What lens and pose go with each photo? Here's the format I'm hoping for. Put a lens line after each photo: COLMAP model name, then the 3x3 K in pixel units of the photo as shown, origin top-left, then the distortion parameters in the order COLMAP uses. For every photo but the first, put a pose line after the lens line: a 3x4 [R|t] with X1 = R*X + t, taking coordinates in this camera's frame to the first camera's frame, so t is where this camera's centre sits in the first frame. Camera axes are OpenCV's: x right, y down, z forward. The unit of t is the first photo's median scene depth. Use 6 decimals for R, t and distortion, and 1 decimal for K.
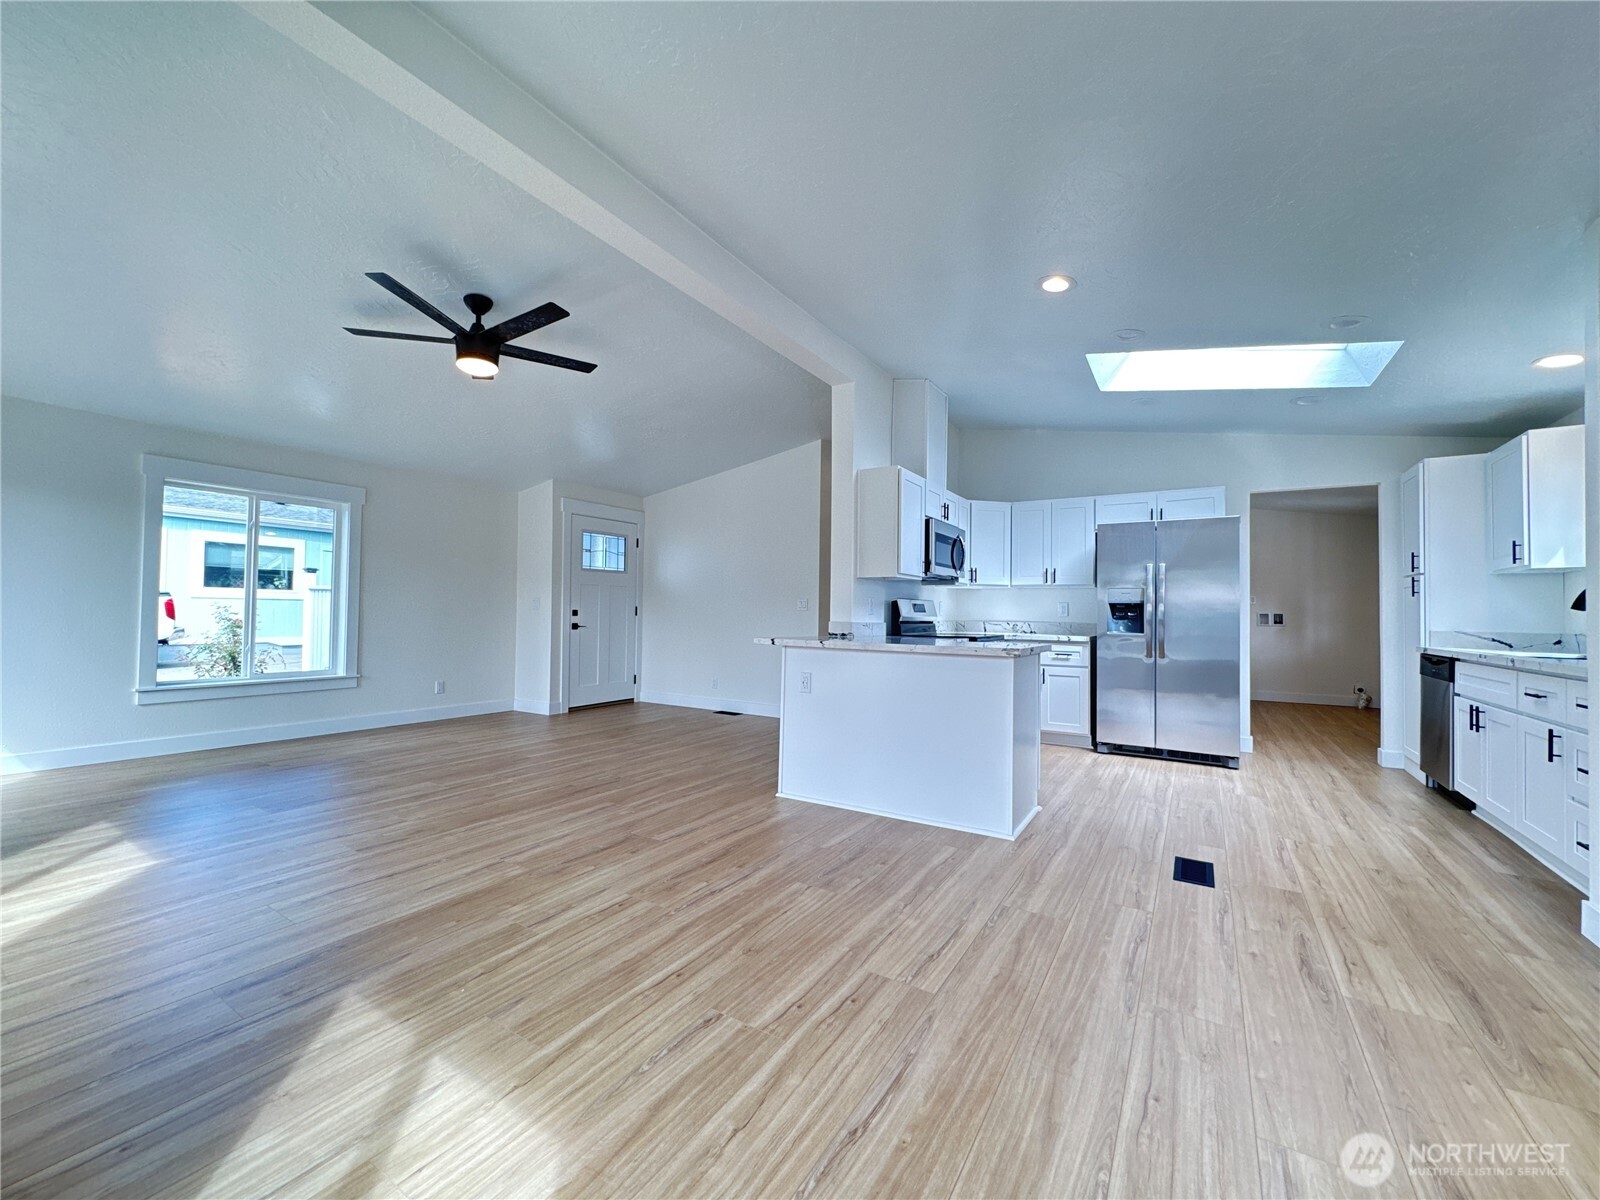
lens RADIAL K [[638.7, 0, 797.2], [0, 638.7, 597.9], [0, 0, 1]] dist [-0.000859, -0.000138]
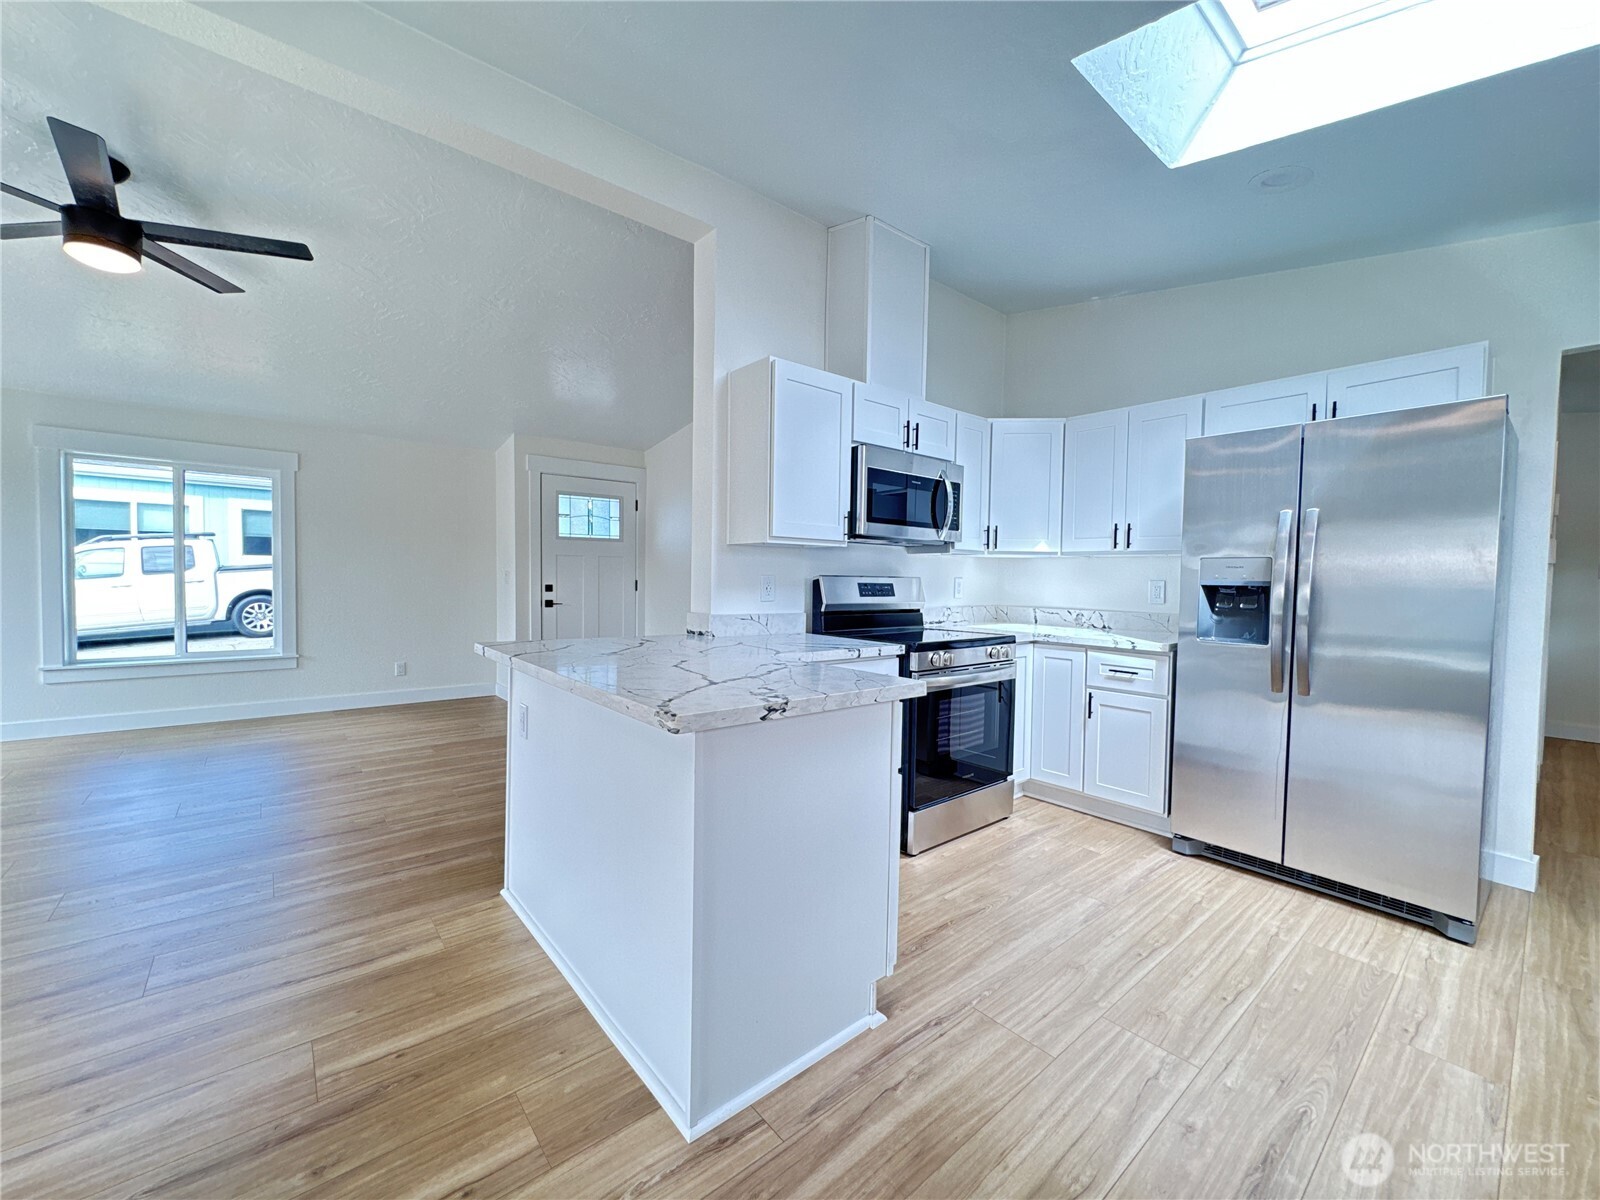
lens RADIAL K [[641.9, 0, 795.2], [0, 641.9, 597.7], [0, 0, 1]] dist [-0.001086, -0.000332]
pose [[0.951485, 0.012394, -0.307446, 0.383435], [0.003955, 0.998613, 0.052500, -0.012543], [0.307671, -0.051169, 0.950116, 0.441268]]
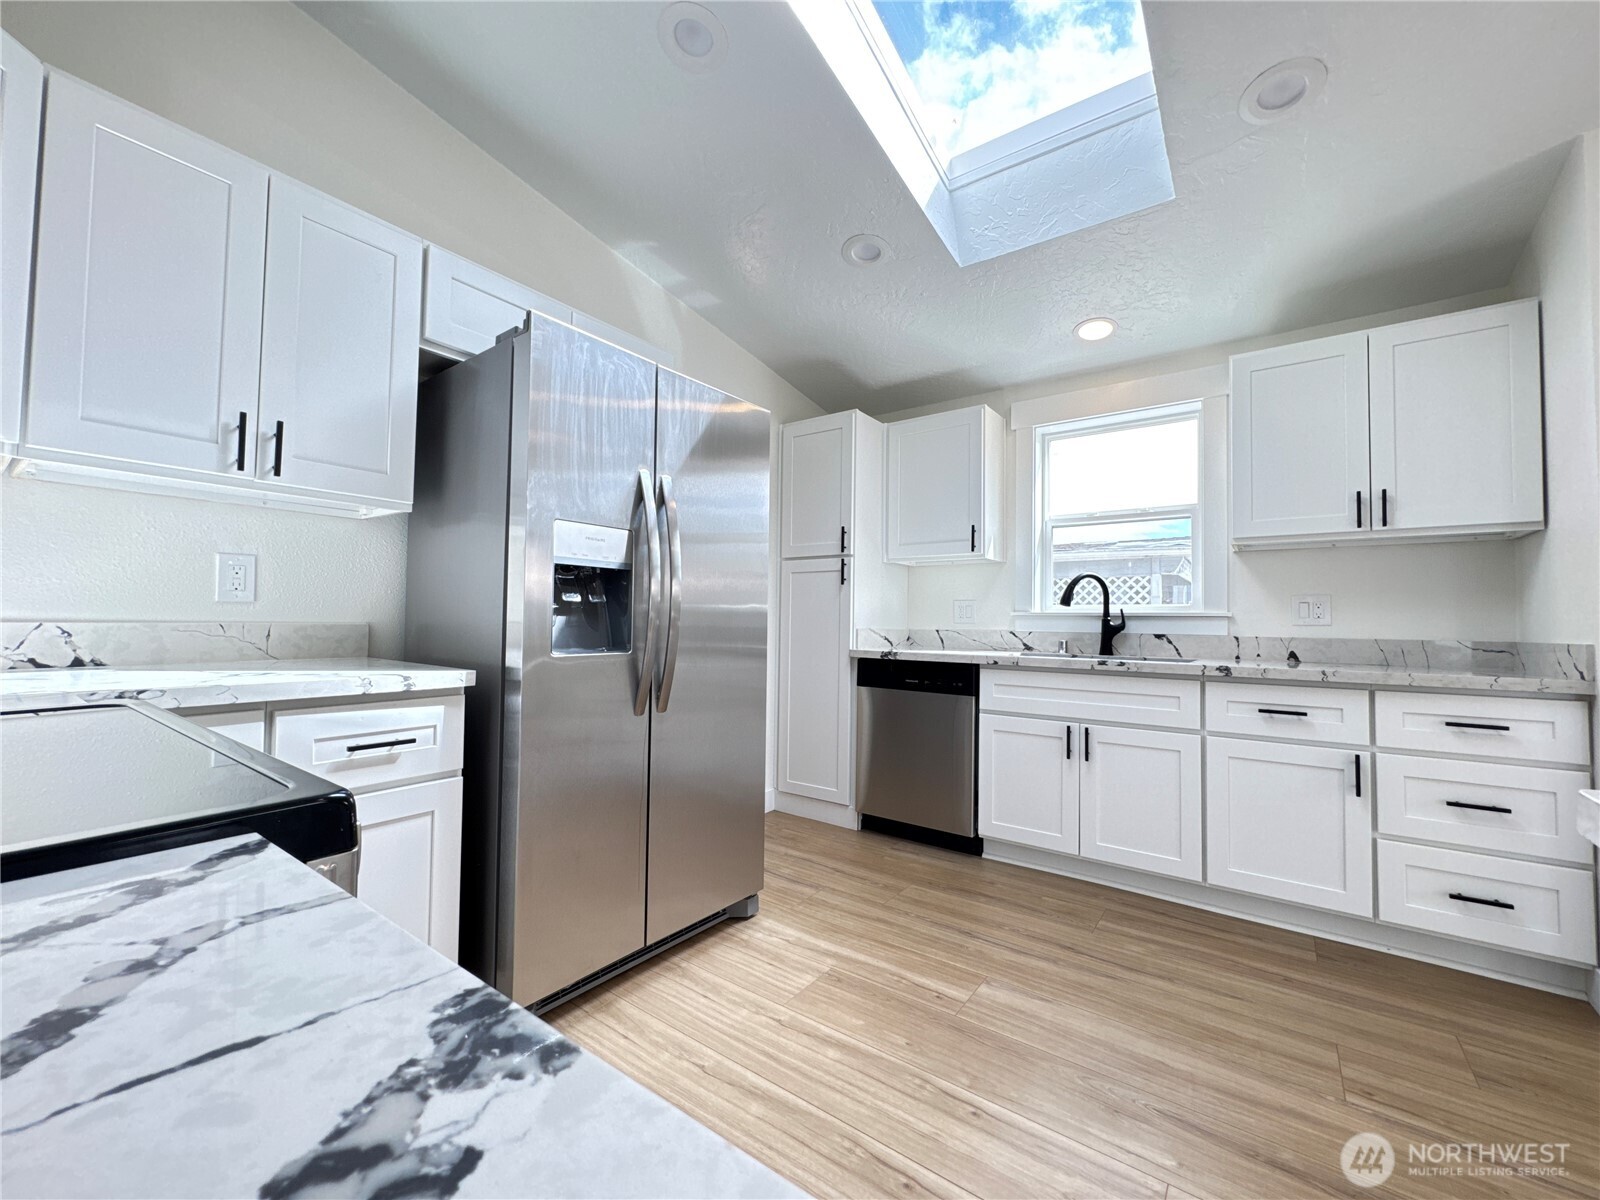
lens RADIAL K [[638.7, 0, 797.2], [0, 638.7, 597.9], [0, 0, 1]] dist [-0.000859, -0.000138]
pose [[0.074051, 0.024115, 0.996963, 0.198641], [-0.039020, 0.999012, -0.021266, 0.032265], [-0.996491, -0.037327, 0.074919, 0.996048]]
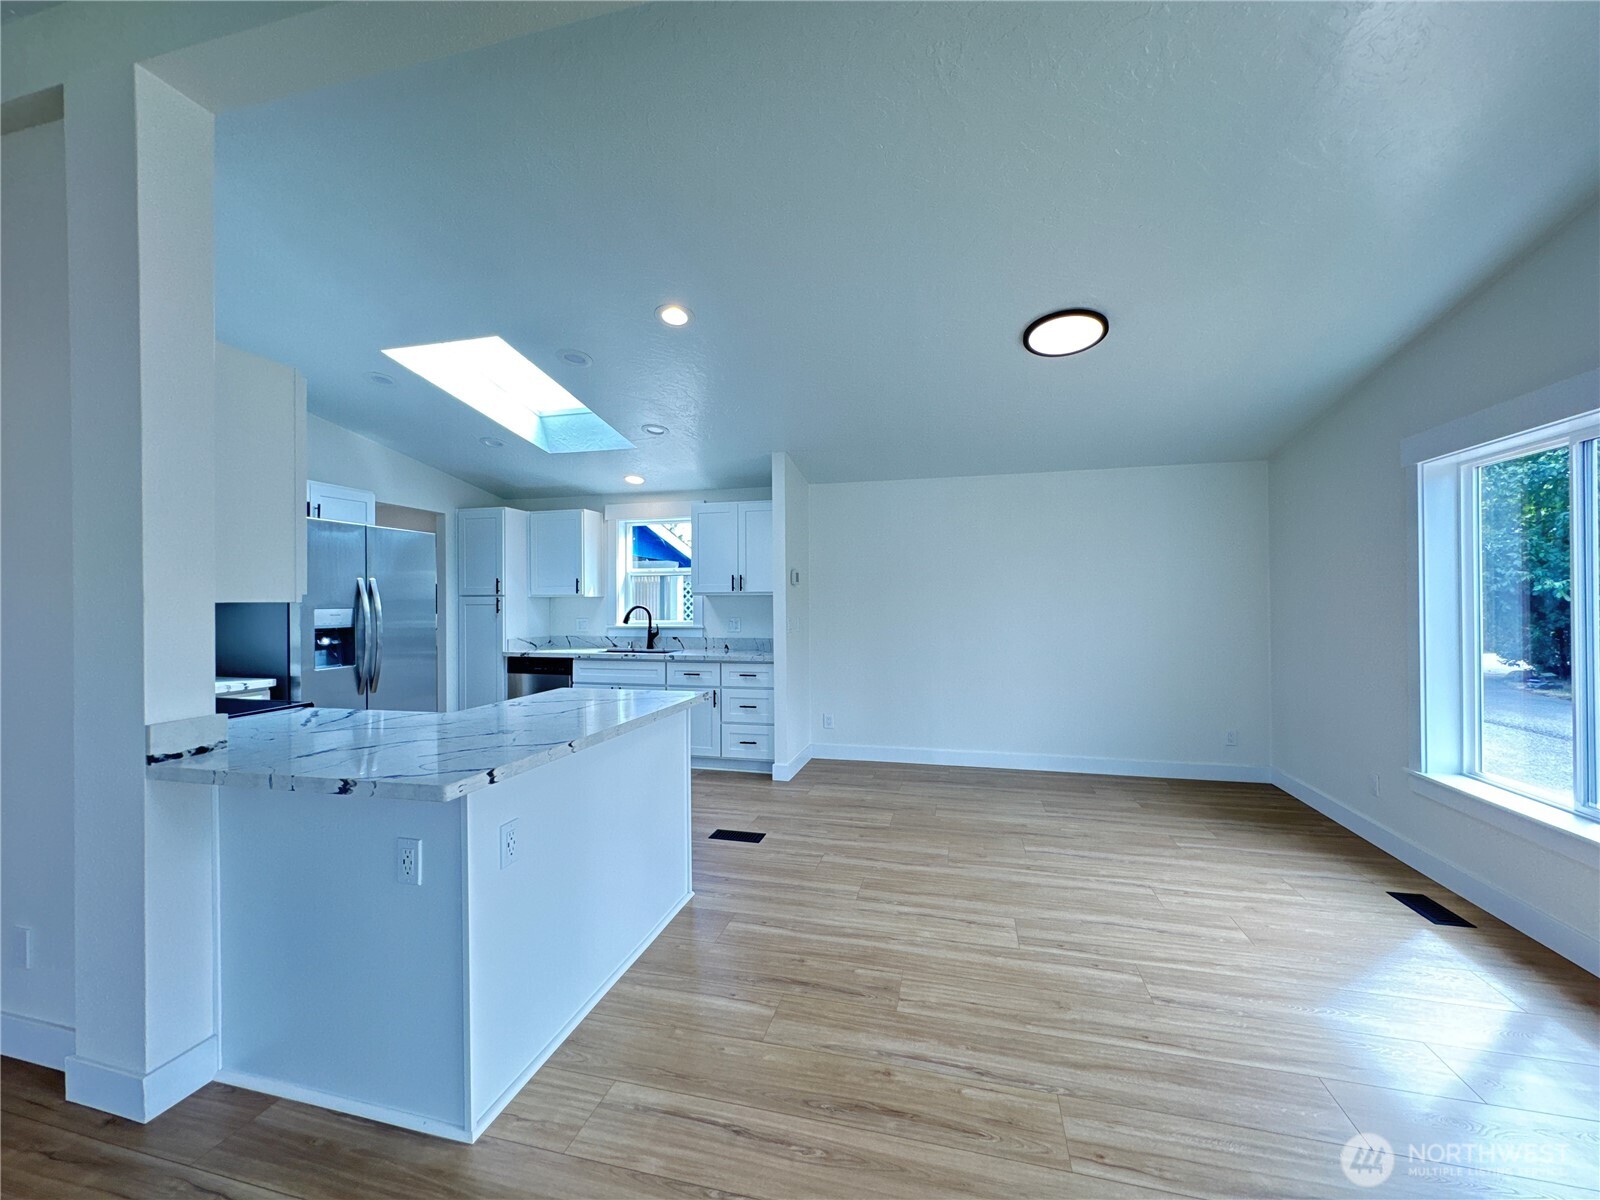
lens RADIAL K [[638.7, 0, 797.2], [0, 638.7, 597.9], [0, 0, 1]] dist [-0.000859, -0.000138]
pose [[-0.305286, -0.007806, 0.952229, -0.435417], [-0.023755, 0.999718, 0.000580, -0.047752], [-0.951964, -0.022443, -0.305386, 0.819603]]
